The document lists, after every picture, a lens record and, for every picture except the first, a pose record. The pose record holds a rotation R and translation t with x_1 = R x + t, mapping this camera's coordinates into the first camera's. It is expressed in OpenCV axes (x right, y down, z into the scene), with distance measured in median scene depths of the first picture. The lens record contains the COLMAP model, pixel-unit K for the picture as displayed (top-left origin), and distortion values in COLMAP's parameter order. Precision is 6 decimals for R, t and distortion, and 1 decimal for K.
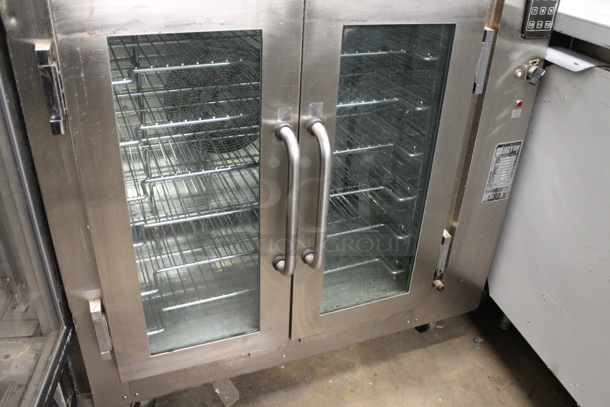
lens RADIAL K [[519.4, 0, 311.1], [0, 519.4, 204.4], [0, 0, 1]] dist [-0.147504, 0.108226]
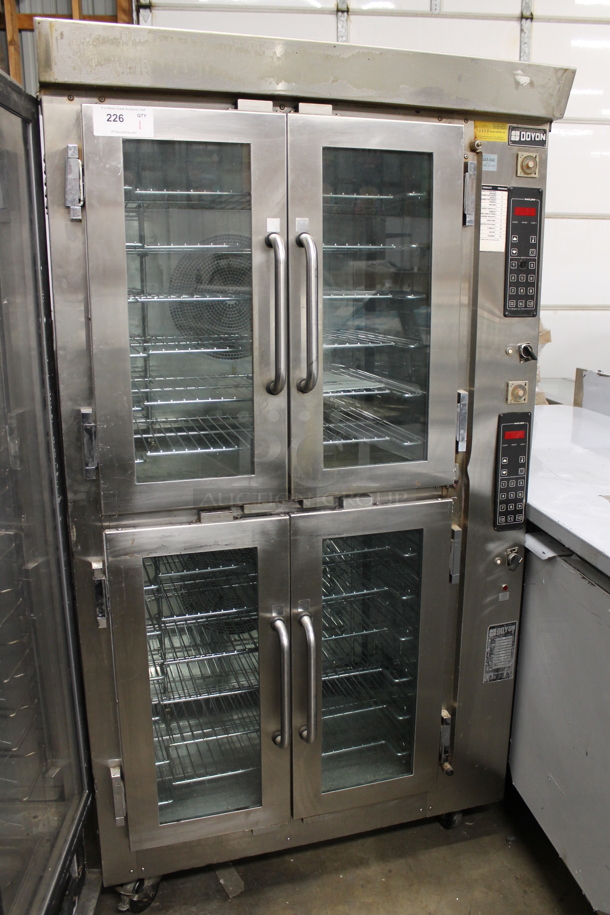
lens RADIAL K [[779.1, 0, 309.8], [0, 779.1, 460.9], [0, 0, 1]] dist [-0.147504, 0.108226]
pose [[0.994125, -0.028073, -0.104537, 0.183832], [-0.003196, 0.957750, -0.287585, 0.013729], [0.108194, 0.286229, 0.952033, -0.686438]]
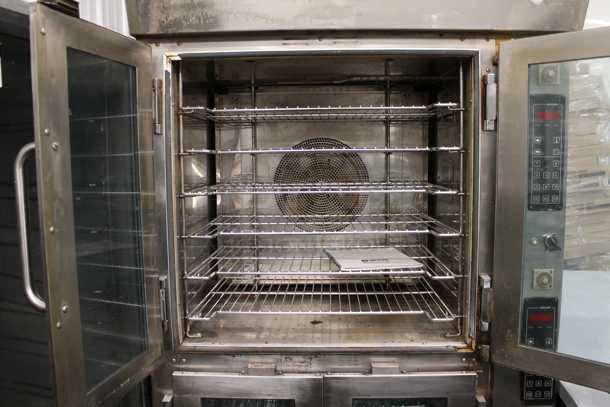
lens RADIAL K [[519.4, 0, 306.3], [0, 519.4, 204.2], [0, 0, 1]] dist [-0.147504, 0.108226]
pose [[0.909320, -0.021763, -0.415528, 0.432745], [-0.159108, 0.904554, -0.395559, -0.197455], [0.384476, 0.425803, 0.819067, -0.372136]]
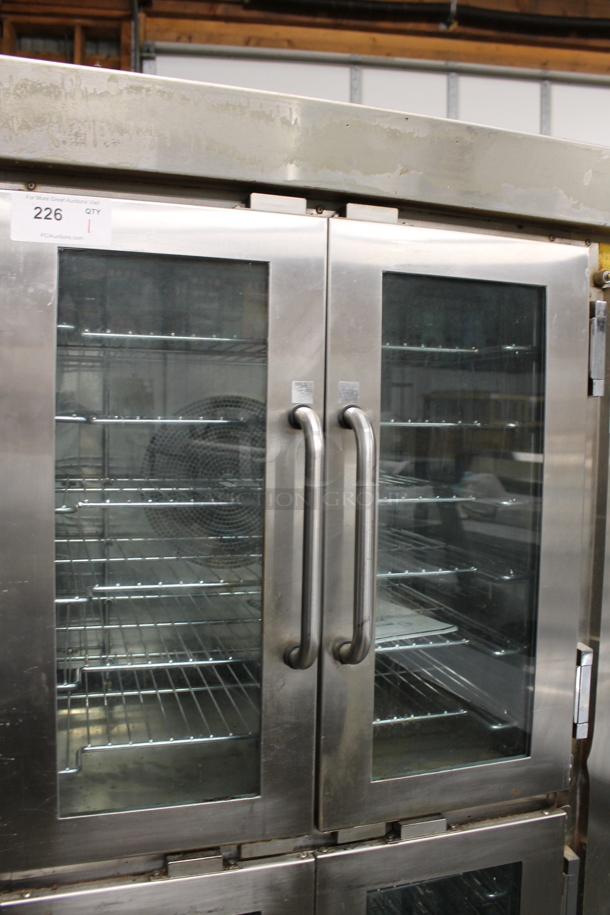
lens RADIAL K [[779.1, 0, 309.1], [0, 779.1, 461.4], [0, 0, 1]] dist [-0.147504, 0.108226]
pose [[0.995487, -0.026924, -0.091000, 0.074434], [-0.017720, 0.889310, -0.456962, -0.315258], [0.093231, 0.456512, 0.884819, -0.242837]]
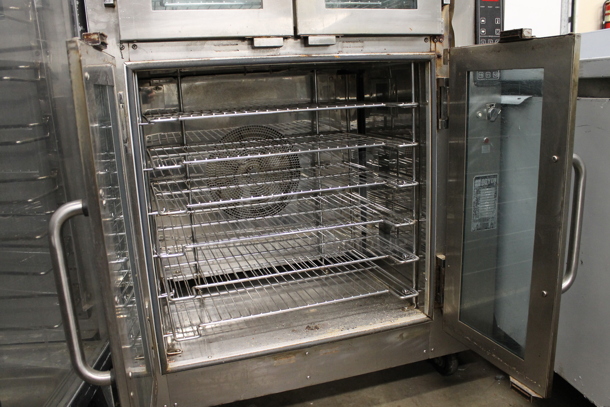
lens RADIAL K [[519.4, 0, 302.5], [0, 519.4, 216.7], [0, 0, 1]] dist [-0.147504, 0.108226]
pose [[0.992247, -0.079211, -0.095764, 0.076863], [0.047933, 0.954862, -0.293157, 0.322607], [0.114663, 0.286294, 0.951256, -0.169143]]
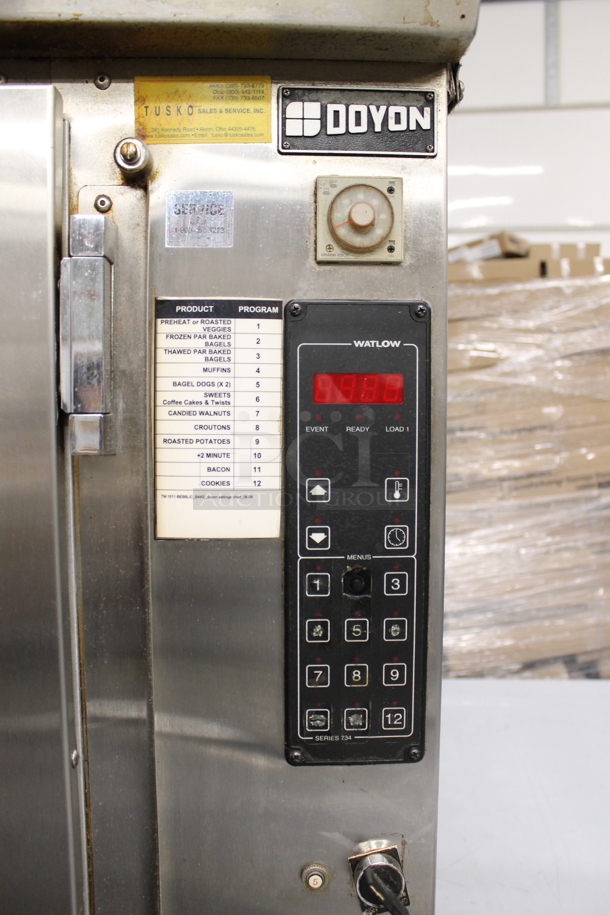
lens RADIAL K [[779.1, 0, 303.1], [0, 779.1, 462.3], [0, 0, 1]] dist [-0.147504, 0.108226]
pose [[0.942586, -0.028446, -0.332750, 0.565633], [-0.123660, 0.895816, -0.426874, -0.666826], [0.310225, 0.443513, 0.840866, 0.295657]]
